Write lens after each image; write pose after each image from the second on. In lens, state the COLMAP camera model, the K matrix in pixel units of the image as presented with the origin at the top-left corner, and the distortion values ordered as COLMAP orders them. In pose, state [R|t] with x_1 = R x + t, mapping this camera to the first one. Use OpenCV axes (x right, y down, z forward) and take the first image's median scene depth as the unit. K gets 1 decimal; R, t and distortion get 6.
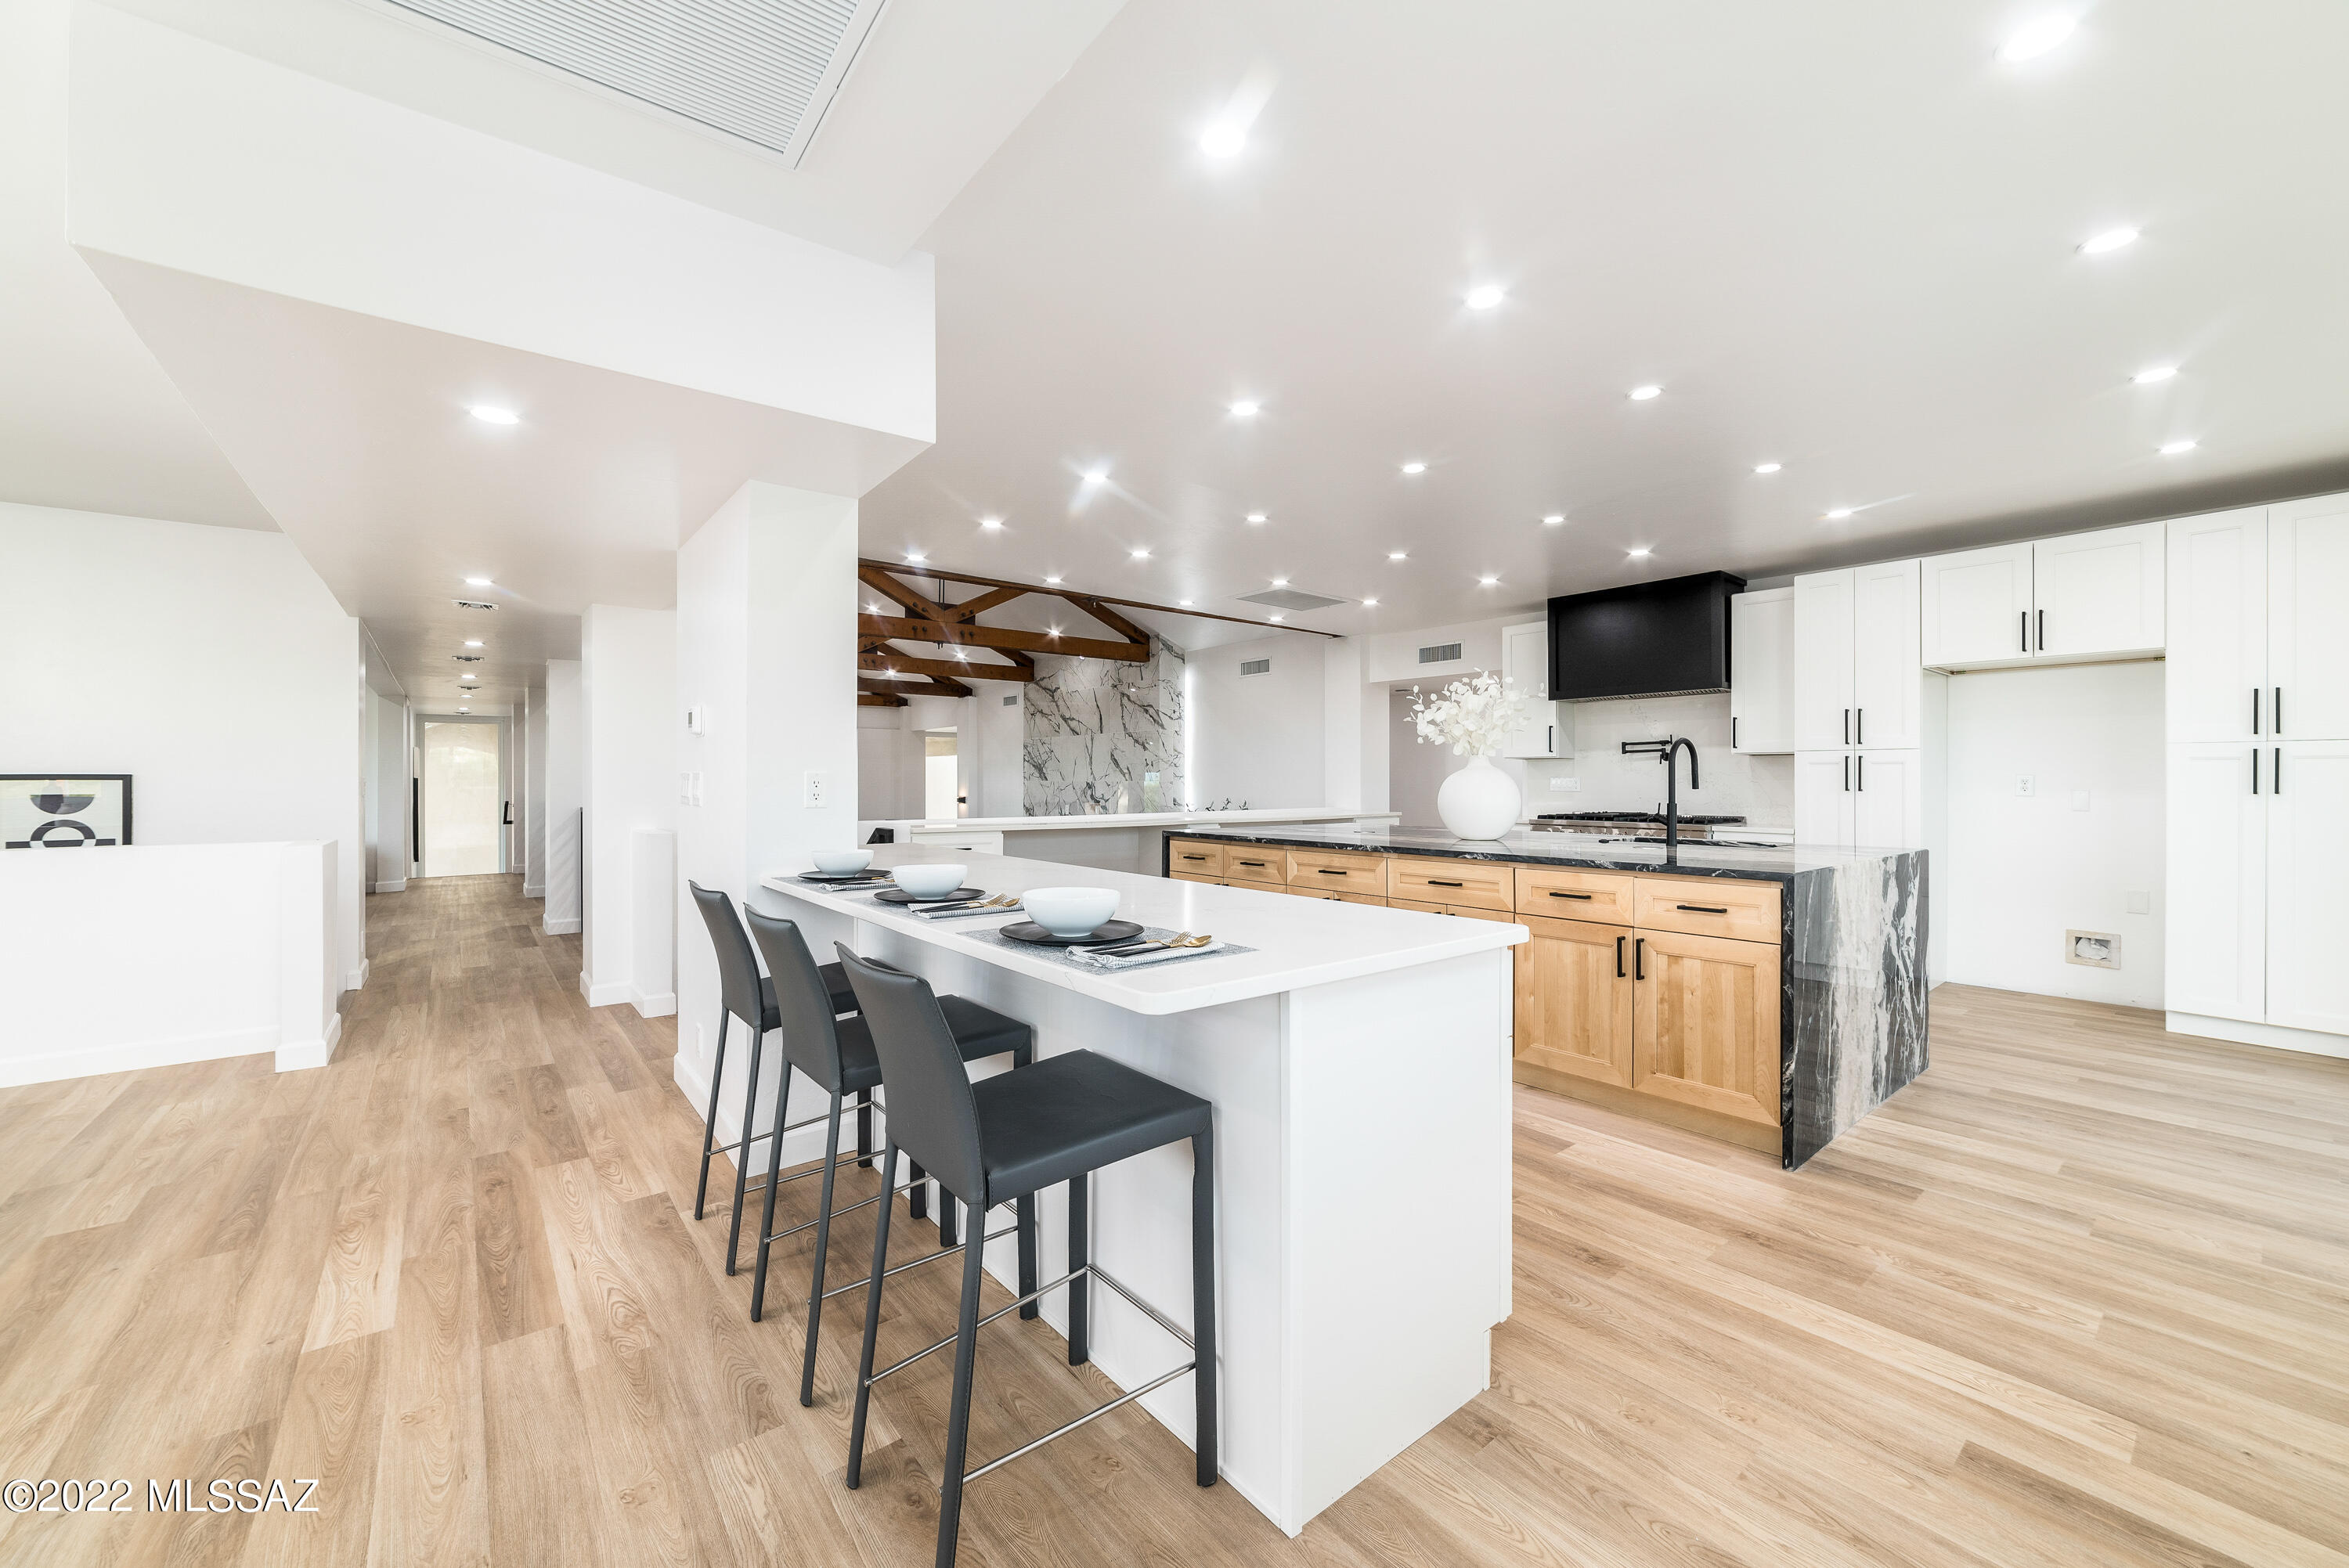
lens RADIAL K [[900.9, 0, 1174.5], [0, 900.9, 784.0], [0, 0, 1]] dist [-0.014168, 0.005791]
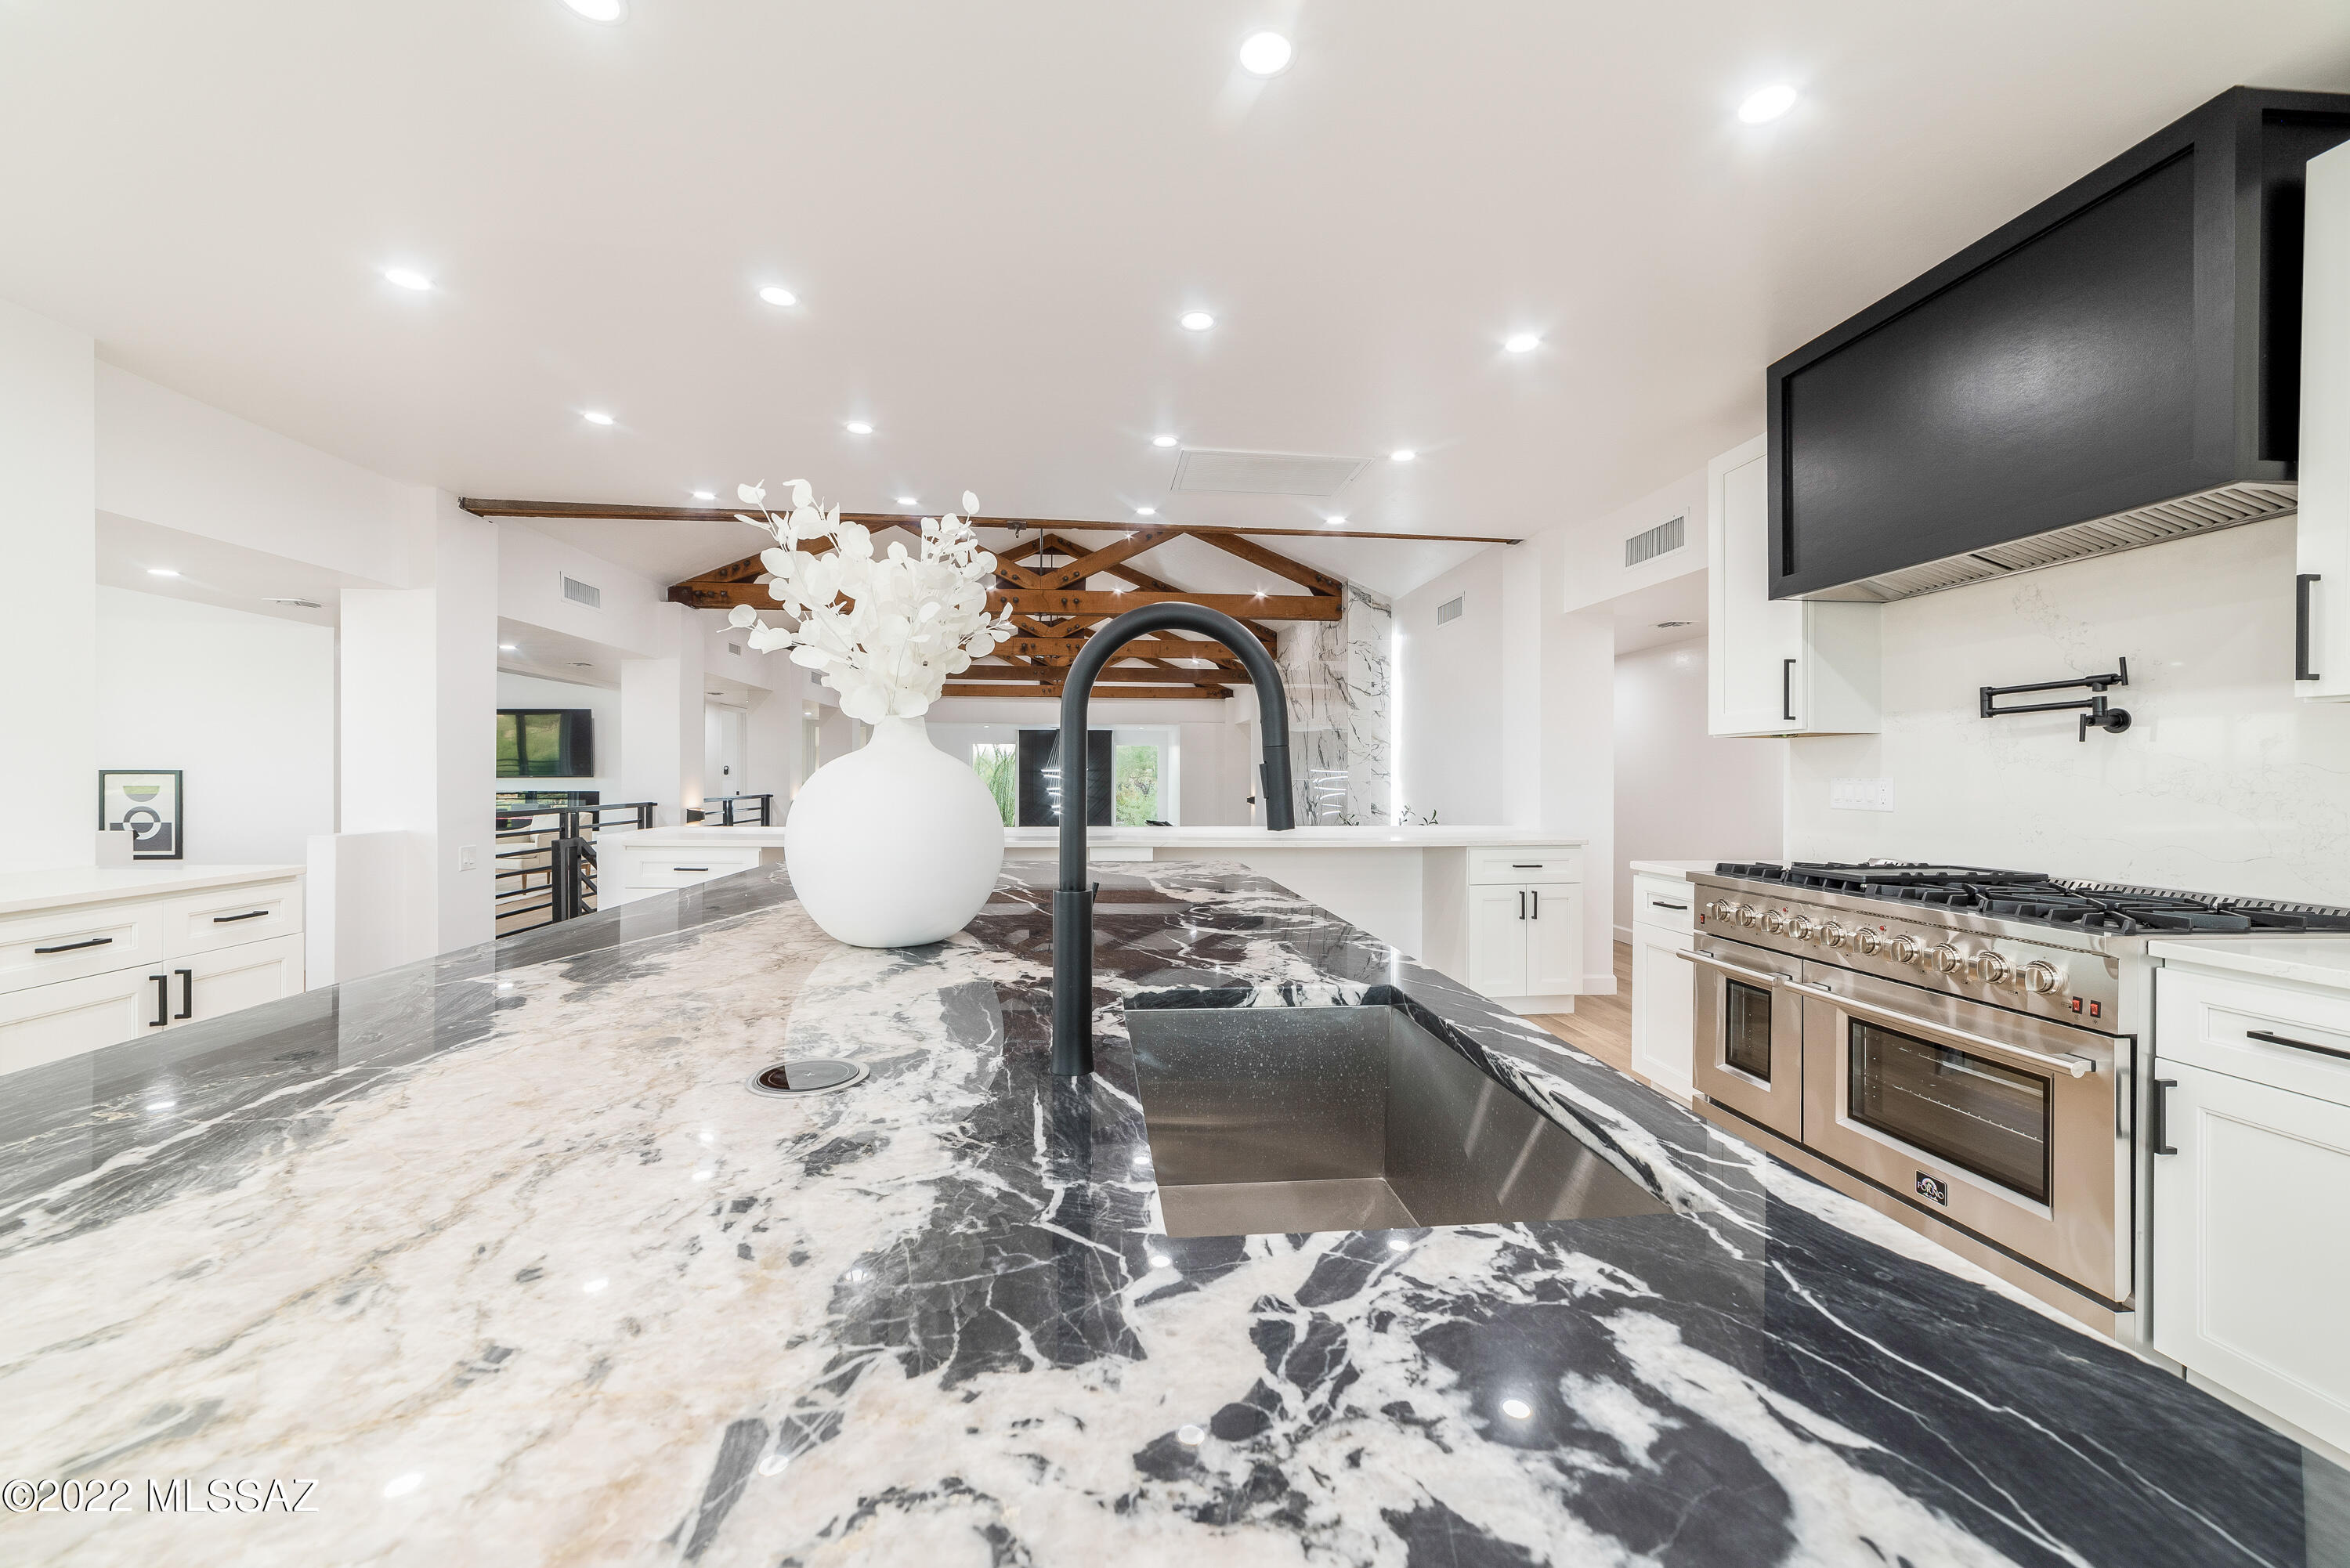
lens RADIAL K [[901.3, 0, 1175.0], [0, 901.3, 784.0], [0, 0, 1]] dist [-0.014168, 0.005791]
pose [[0.836335, 0.008447, -0.548153, 0.413579], [-0.006780, 0.999964, 0.005065, -0.004539], [0.548176, -0.000519, 0.836363, 0.479953]]
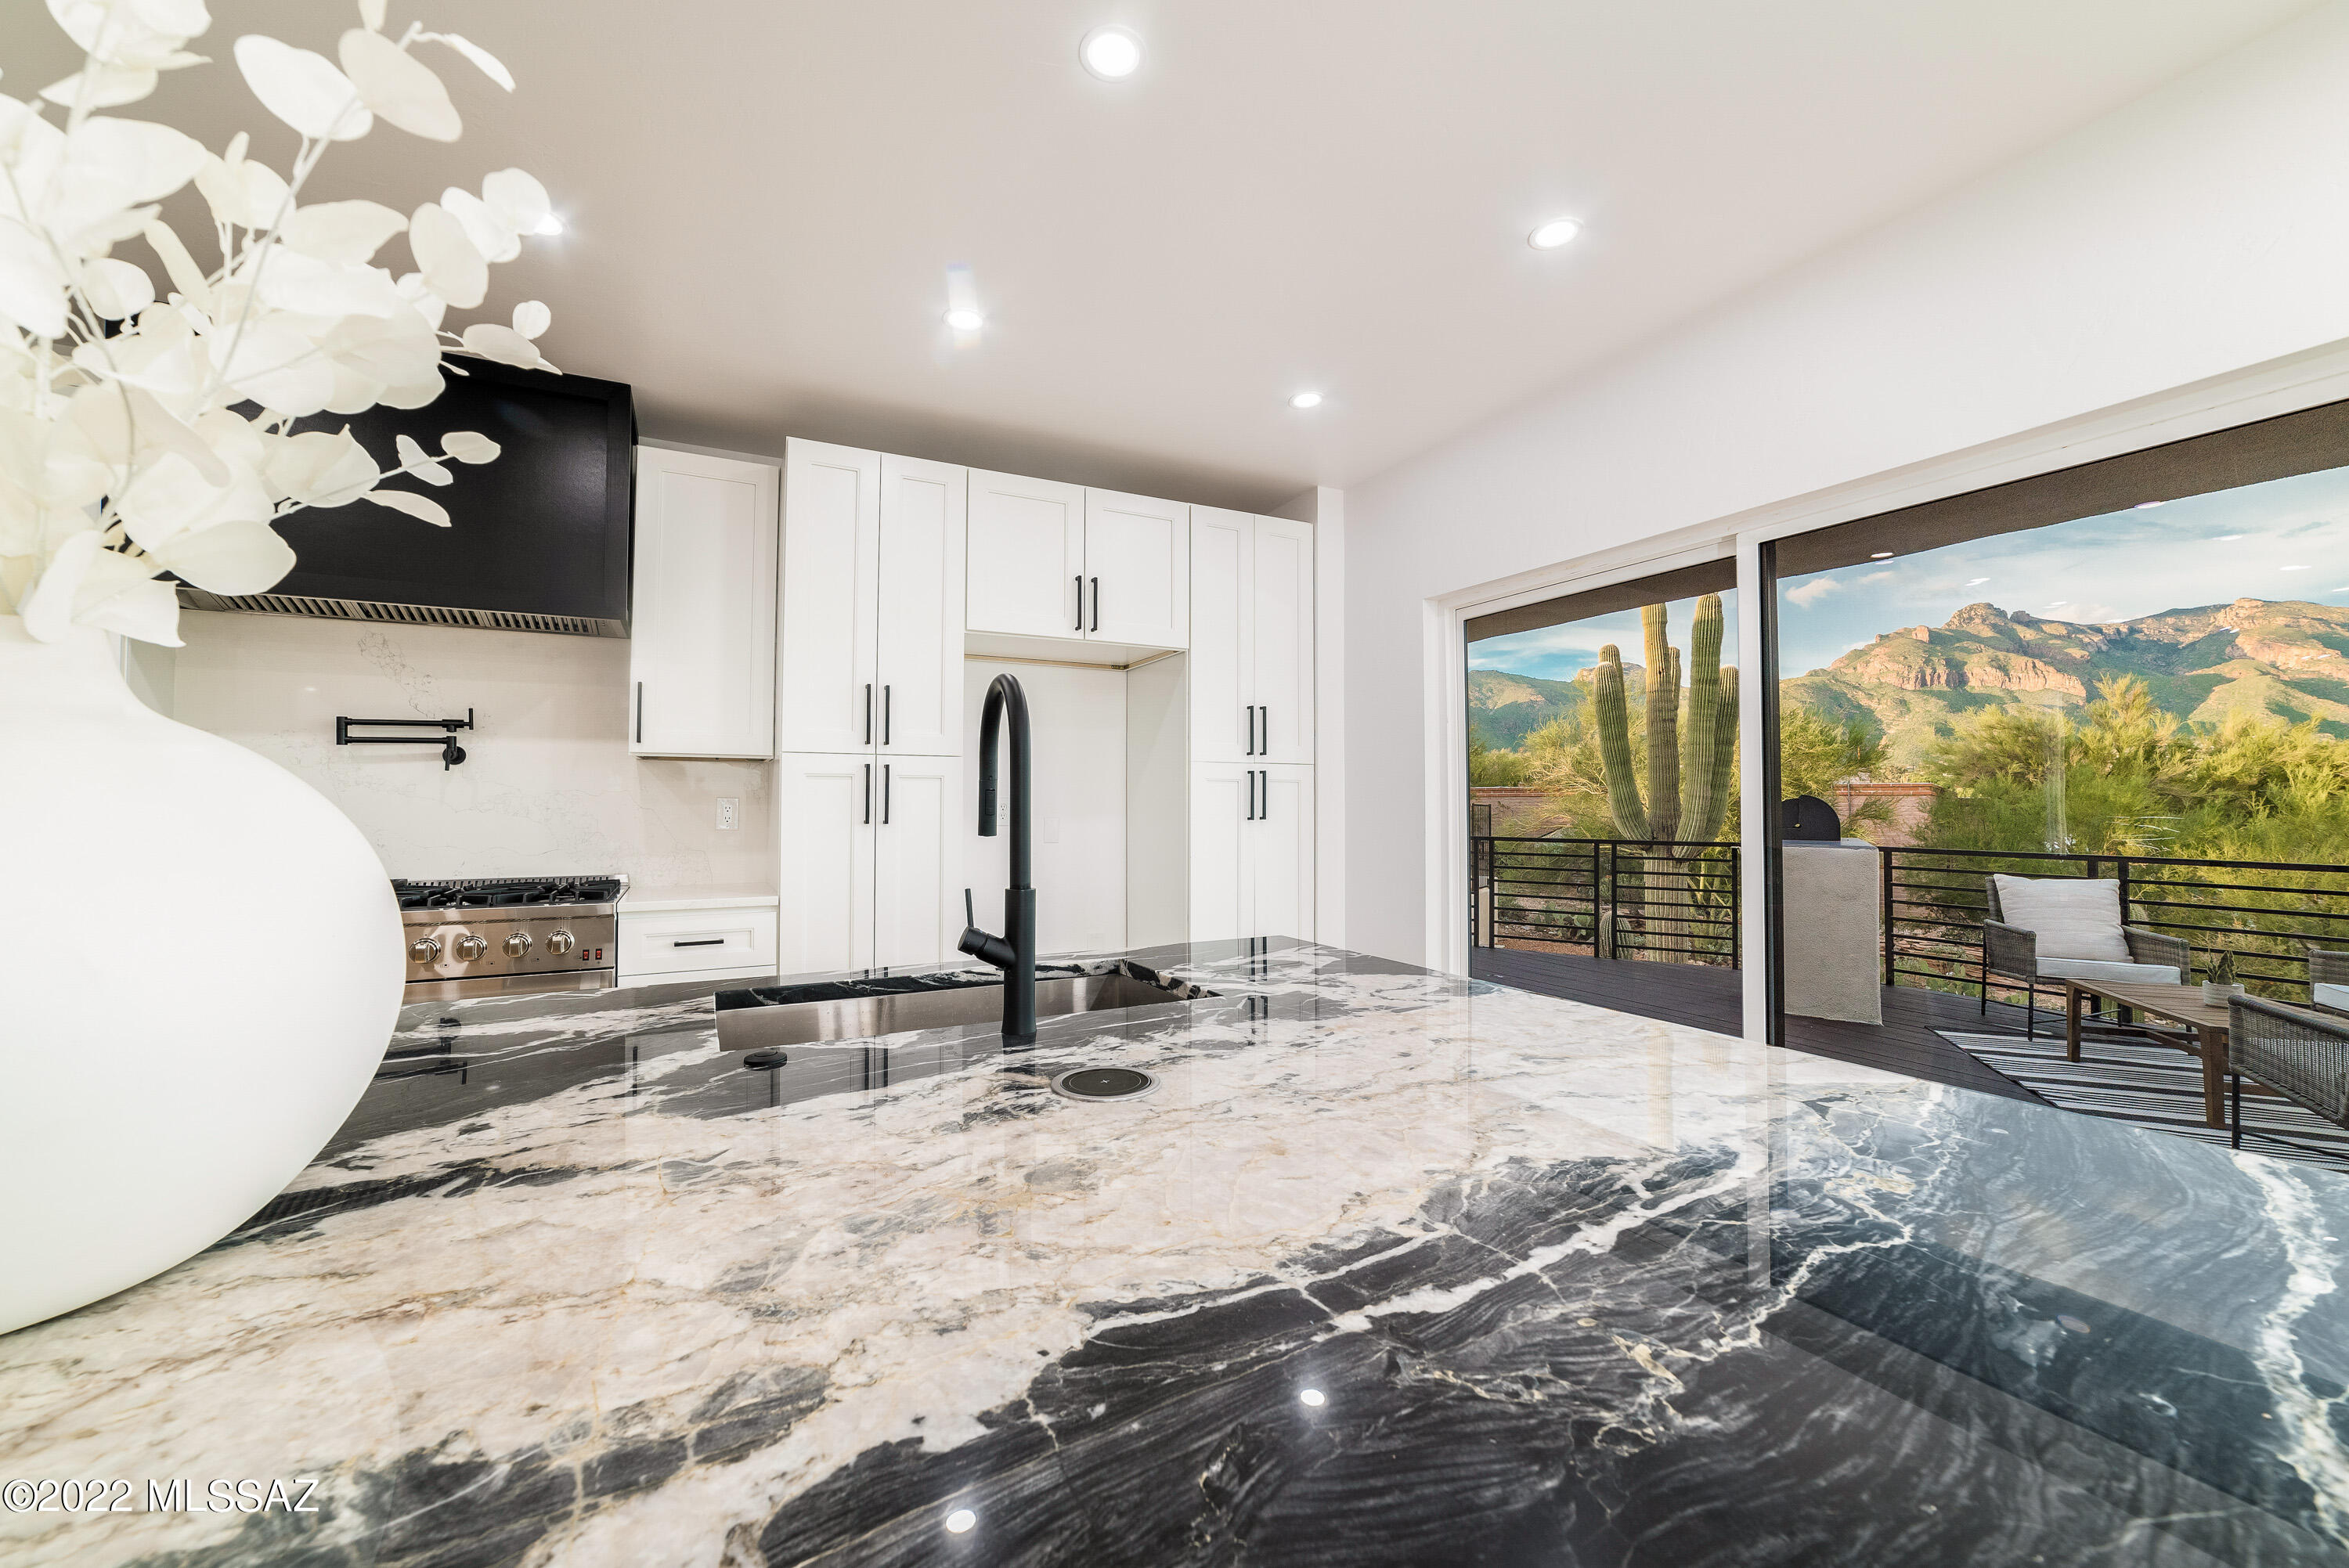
lens RADIAL K [[926.4, 0, 1174.5], [0, 926.4, 784.0], [0, 0, 1]] dist [-0.023093, 0.009476]
pose [[0.187916, 0.020068, 0.981980, 0.148047], [0.006324, 0.999746, -0.021641, -0.003140], [-0.982165, 0.010276, 0.187741, 0.525286]]
